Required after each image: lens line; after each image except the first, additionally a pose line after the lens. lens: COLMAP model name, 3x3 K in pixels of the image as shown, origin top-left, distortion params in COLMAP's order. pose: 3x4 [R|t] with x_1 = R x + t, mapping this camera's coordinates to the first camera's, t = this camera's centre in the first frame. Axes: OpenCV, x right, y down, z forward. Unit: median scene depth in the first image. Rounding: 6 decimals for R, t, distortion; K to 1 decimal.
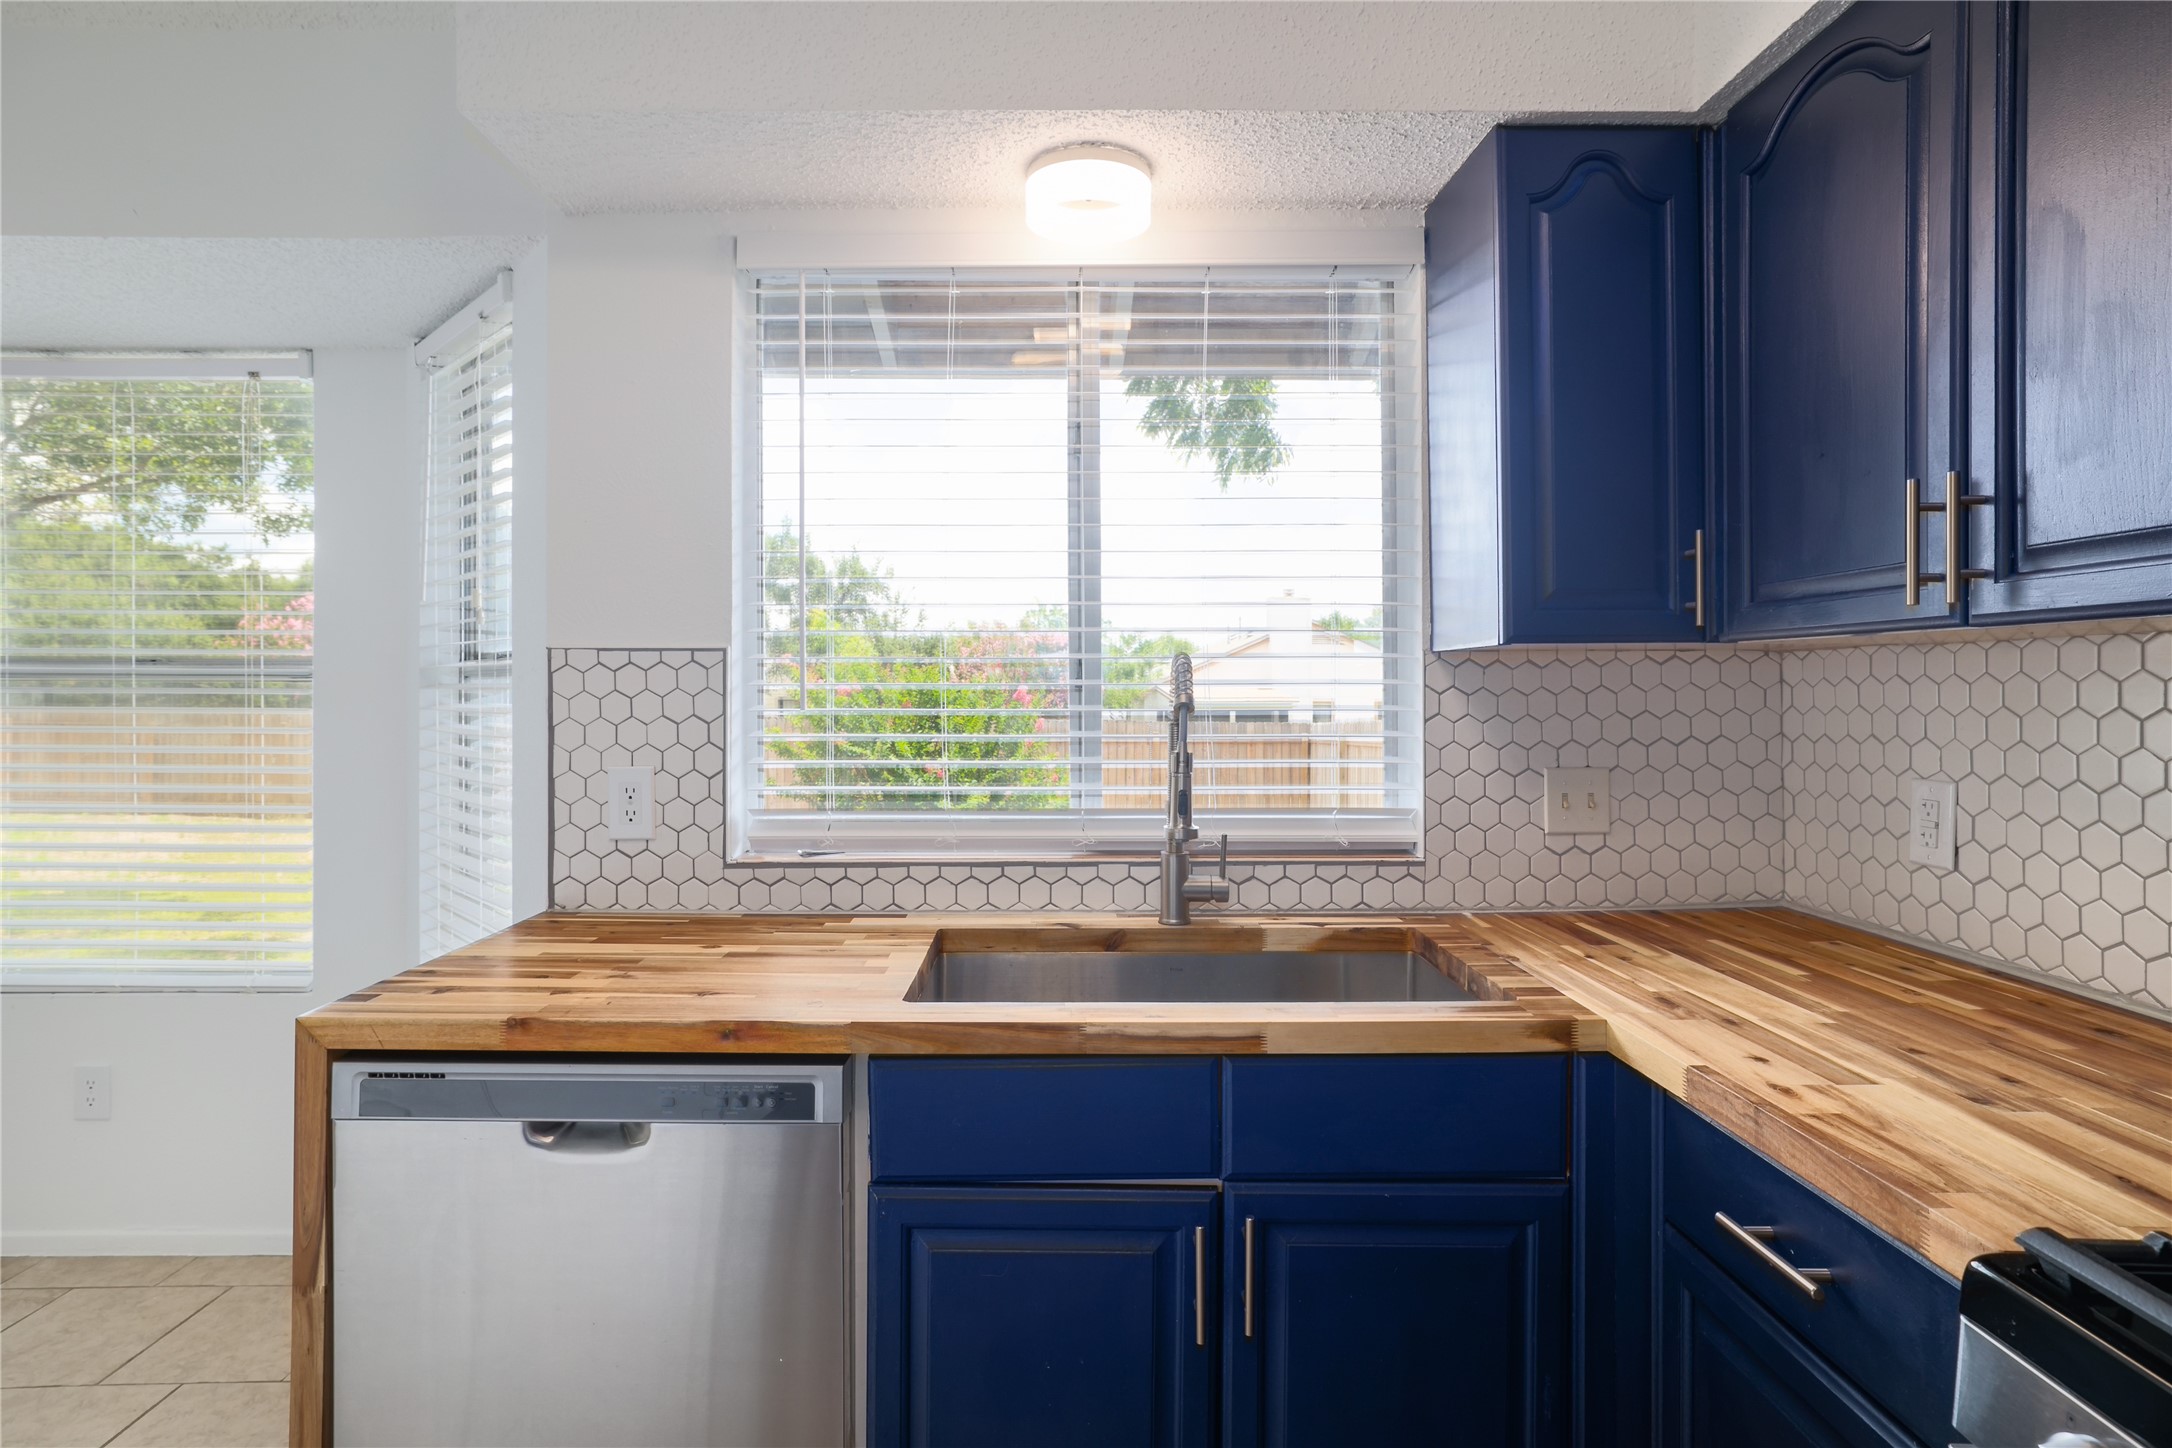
lens RADIAL K [[1109.7, 0, 1054.6], [0, 1109.7, 717.4], [0, 0, 1]] dist [-0.000636, 0.000085]
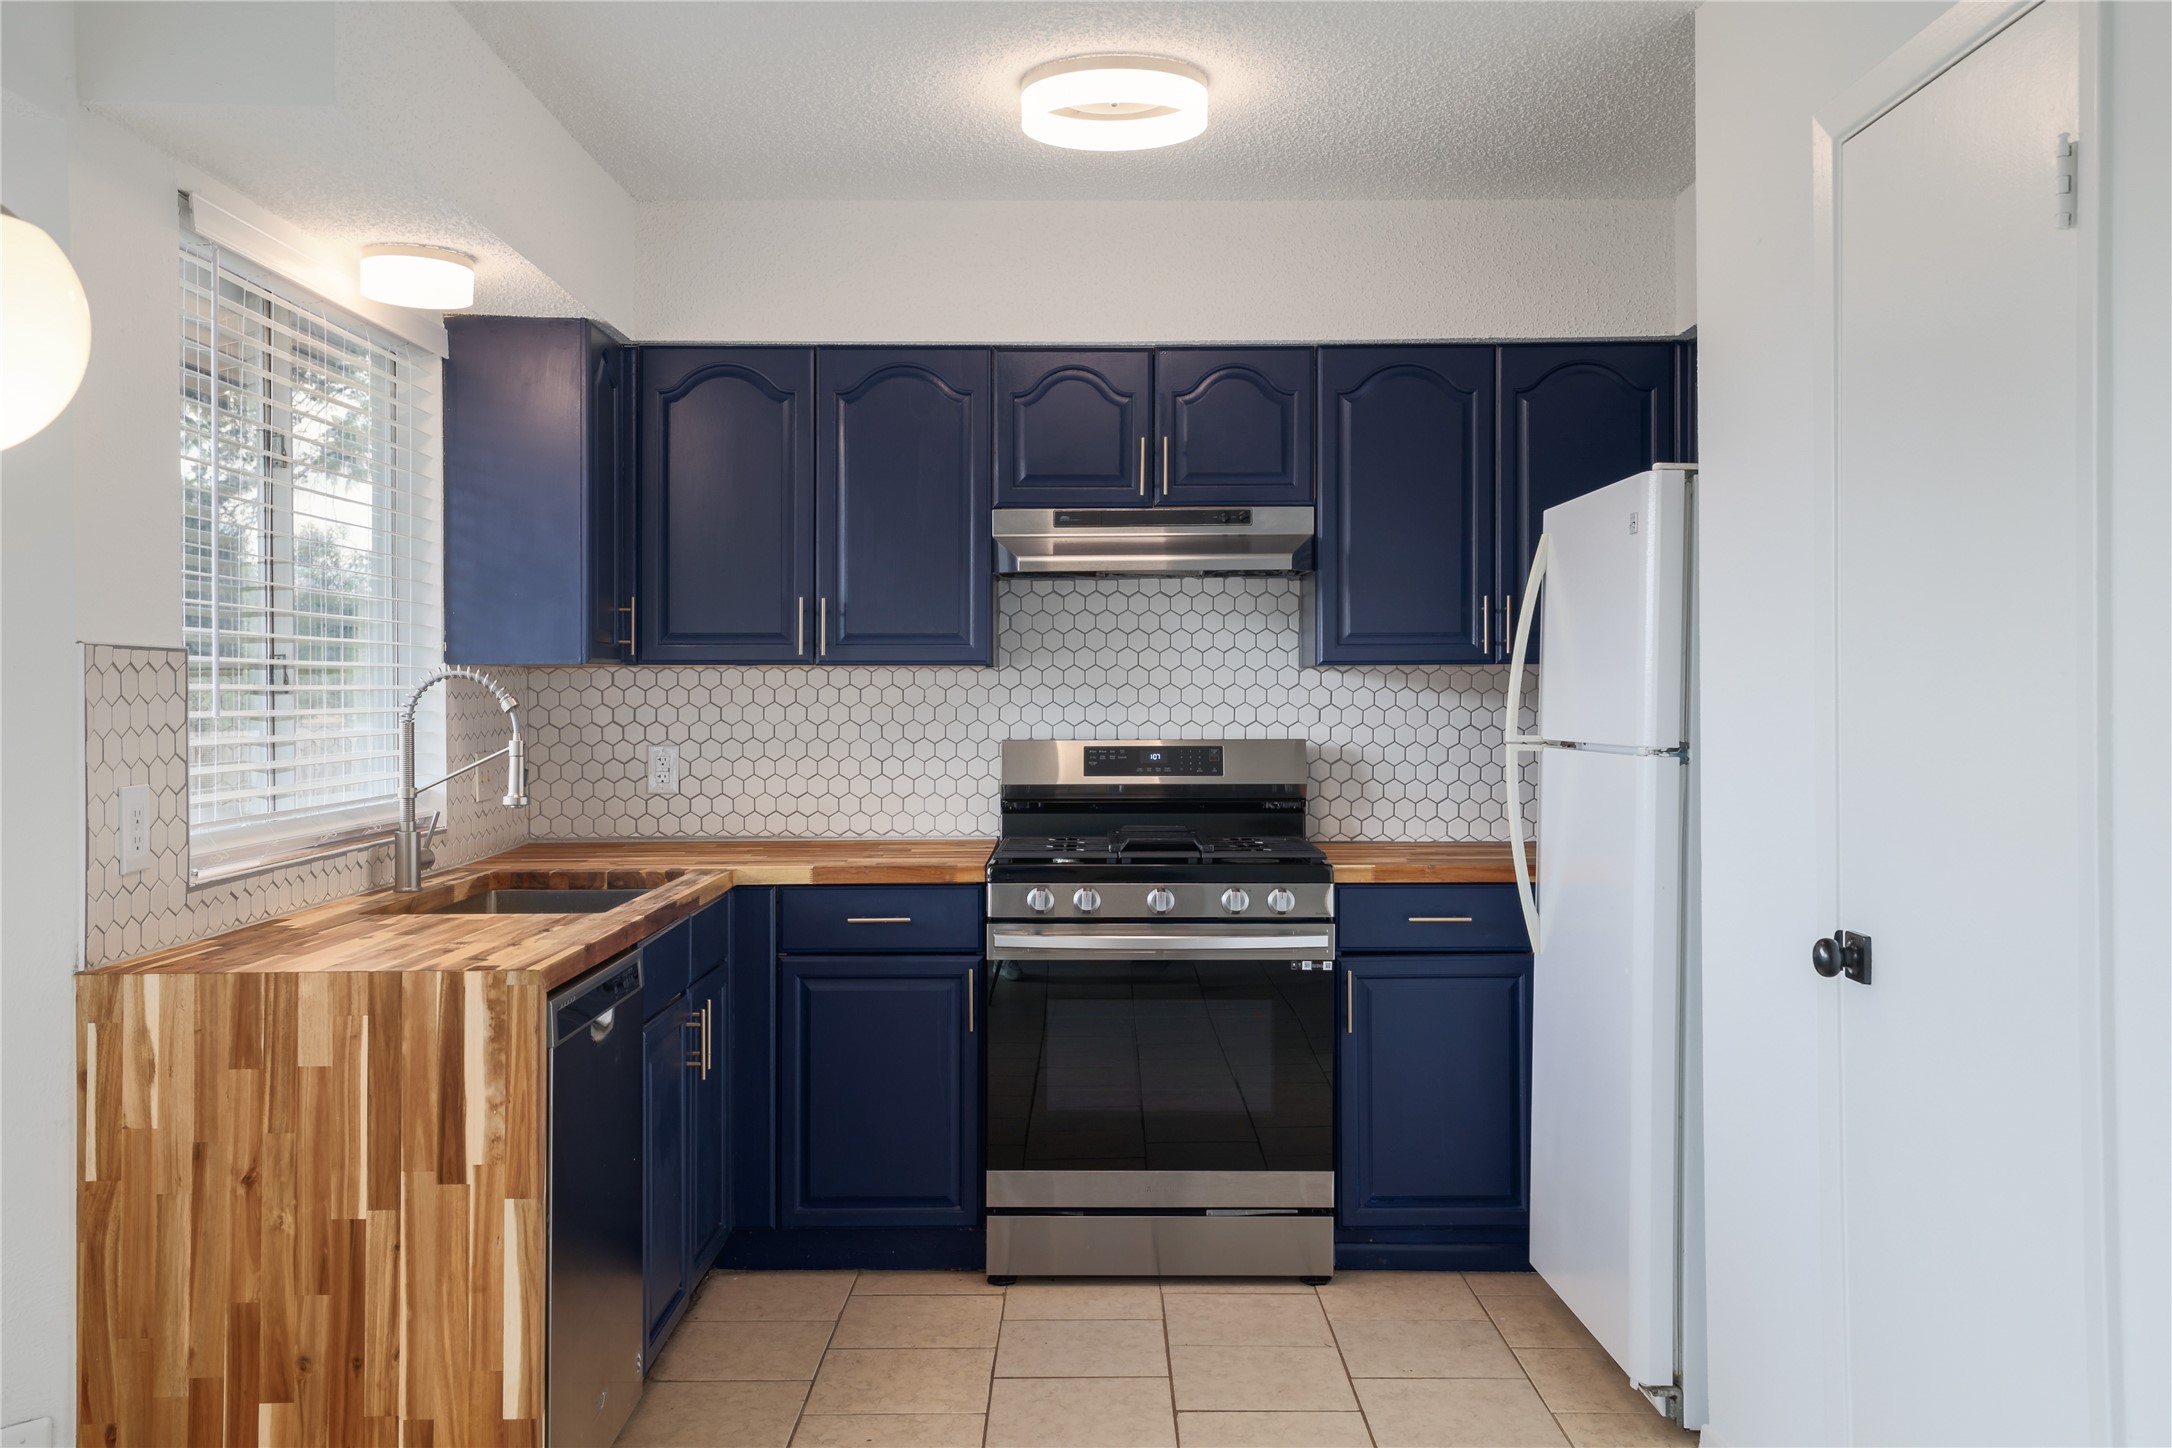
lens RADIAL K [[1882.8, 0, 1126.9], [0, 1882.8, 677.7], [0, 0, 1]] dist [0.016256, 0.017743]
pose [[-0.024493, 0.007751, 0.999670, -2.201460], [0.026135, 0.999633, -0.007110, -0.009717], [-0.999358, 0.025952, -0.024687, 0.329646]]
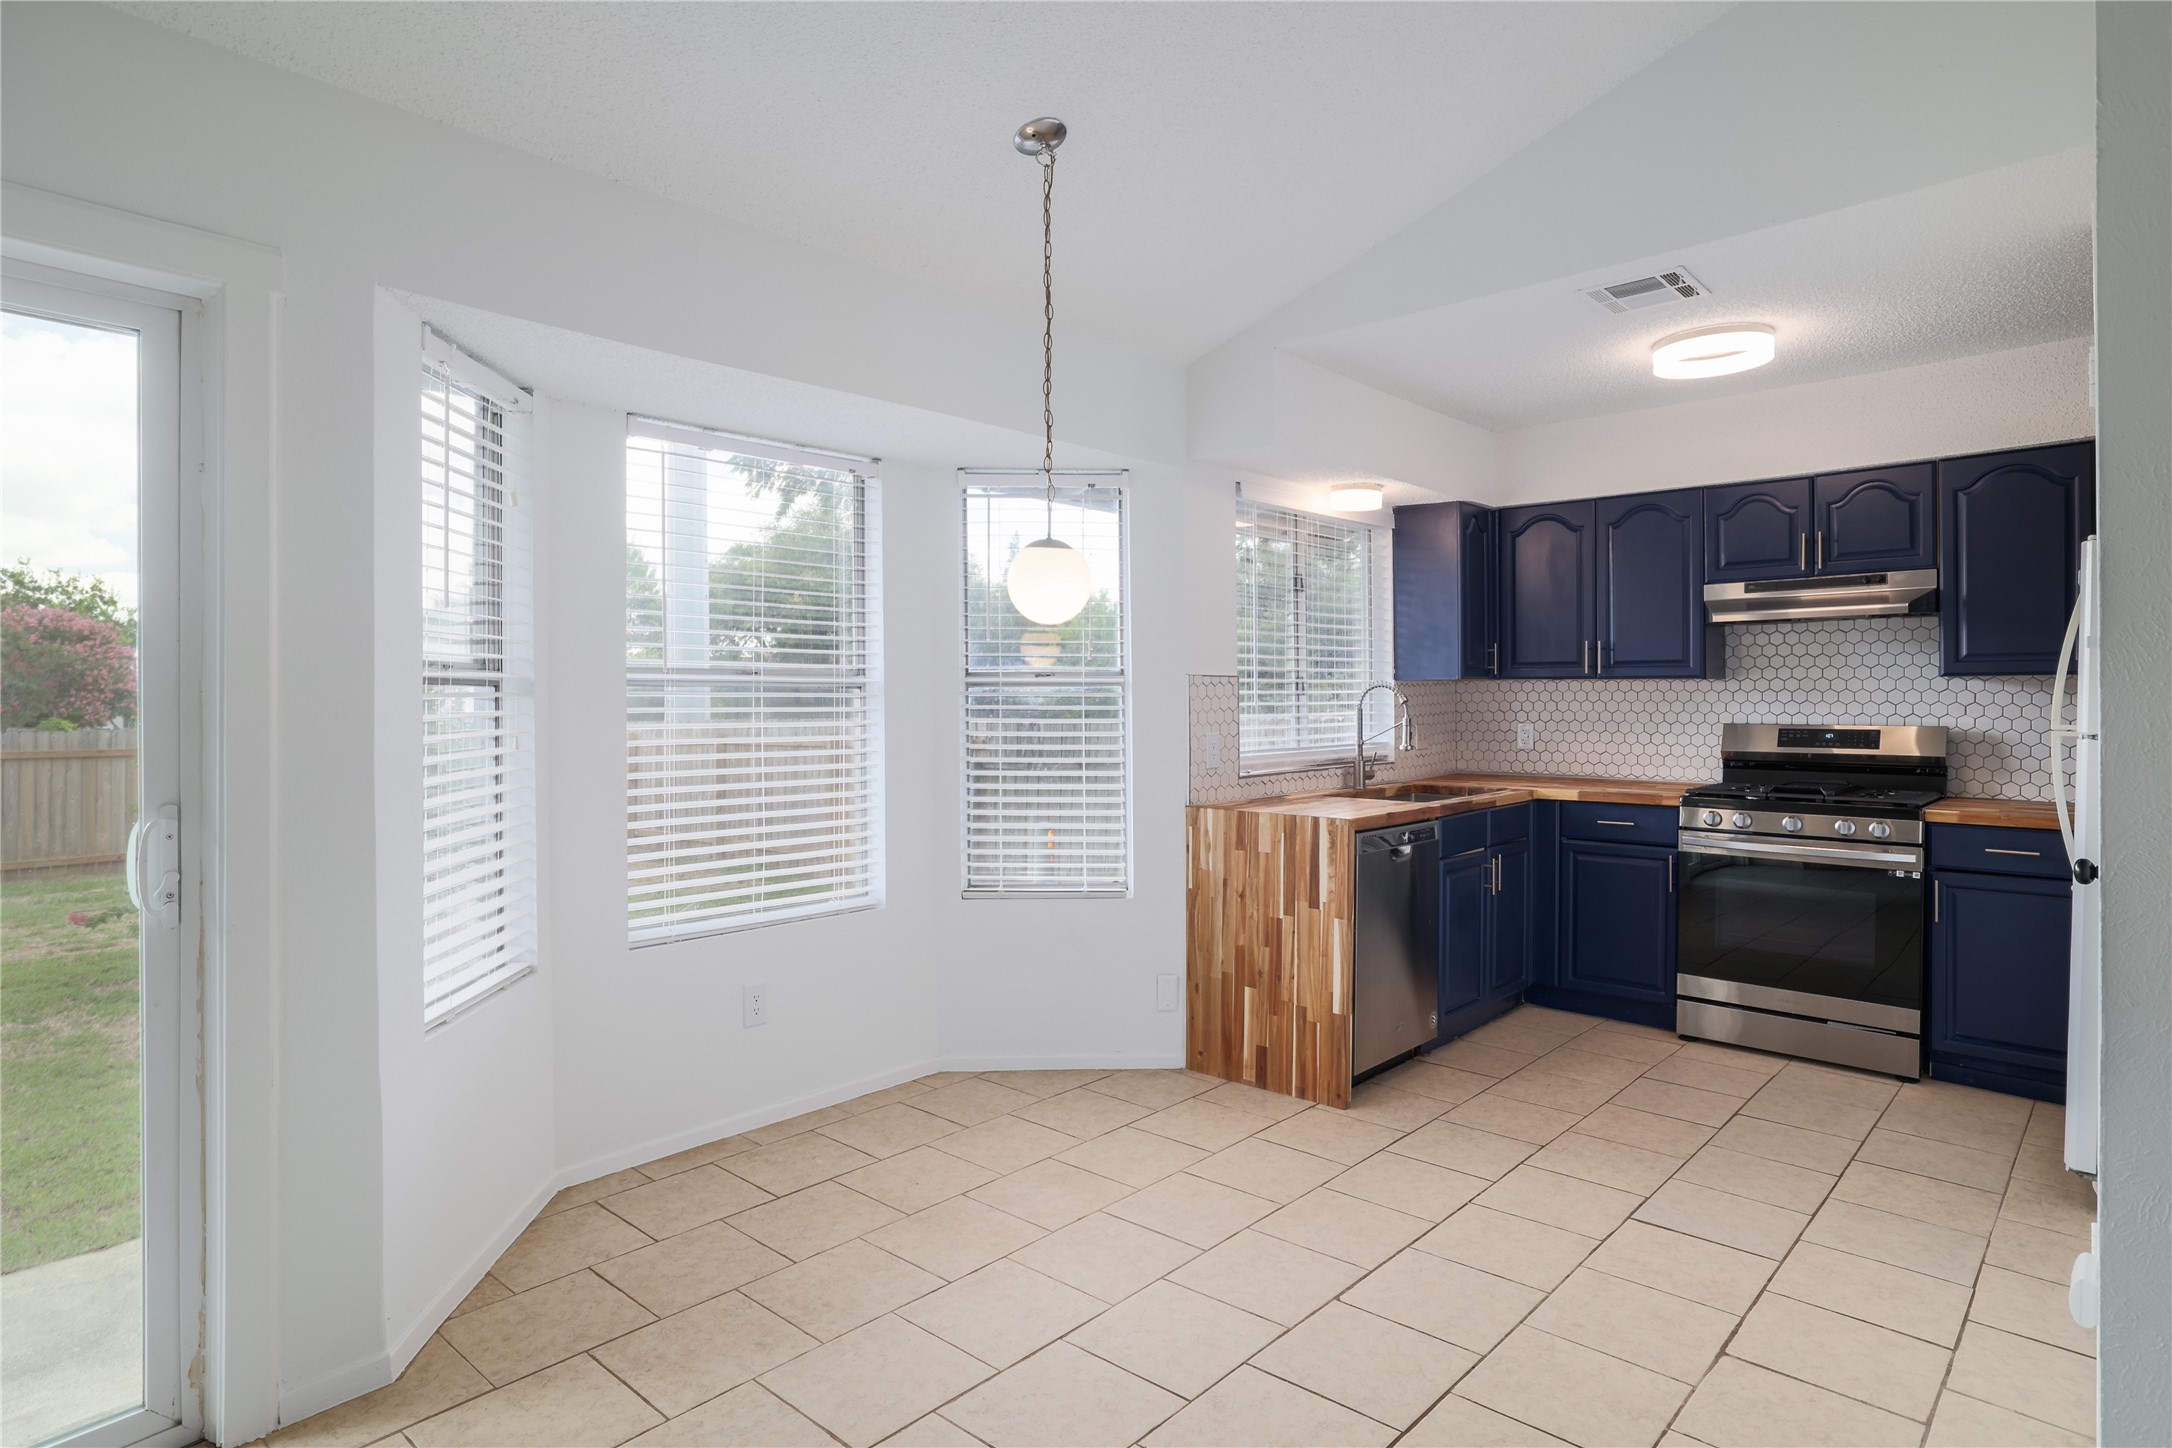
lens RADIAL K [[1189.2, 0, 1086.0], [0, 1189.2, 724.0], [0, 0, 1]] dist [0.001226, 0.000512]
pose [[0.671584, -0.019826, 0.740663, -2.602049], [0.019568, 0.999768, 0.009019, 0.003565], [-0.740670, 0.008436, 0.671816, -0.374904]]
